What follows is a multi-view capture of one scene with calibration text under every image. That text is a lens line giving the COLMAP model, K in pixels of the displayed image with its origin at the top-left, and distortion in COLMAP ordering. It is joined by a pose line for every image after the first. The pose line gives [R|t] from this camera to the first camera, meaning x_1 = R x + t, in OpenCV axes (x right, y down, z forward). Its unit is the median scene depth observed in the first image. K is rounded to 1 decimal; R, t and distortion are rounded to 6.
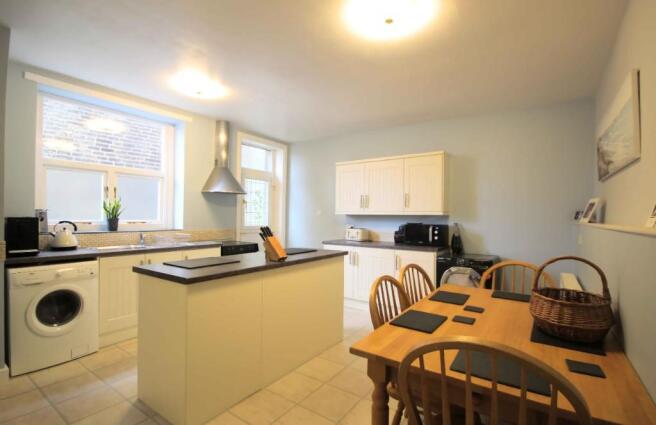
lens RADIAL K [[310.0, 0, 327.6], [0, 310.0, 212.8], [0, 0, 1]] dist [-0.005084, -0.000198]
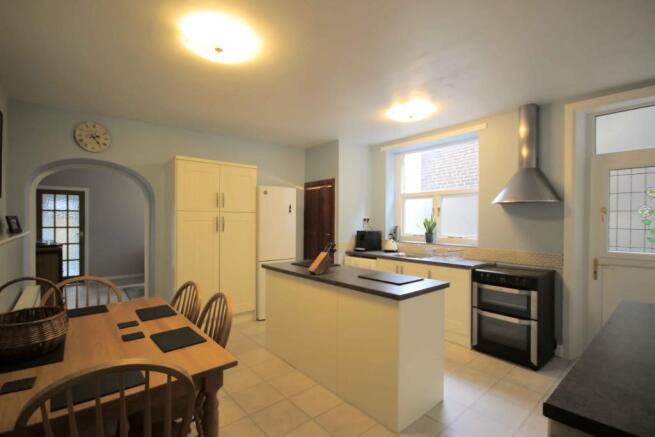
lens RADIAL K [[301.9, 0, 326.9], [0, 301.9, 219.6], [0, 0, 1]] dist [-0.011559, -0.000465]
pose [[-0.248701, -0.020312, -0.968367, 0.738921], [-0.000426, 0.999782, -0.020862, -0.012230], [0.968580, -0.004776, -0.248656, 1.096742]]
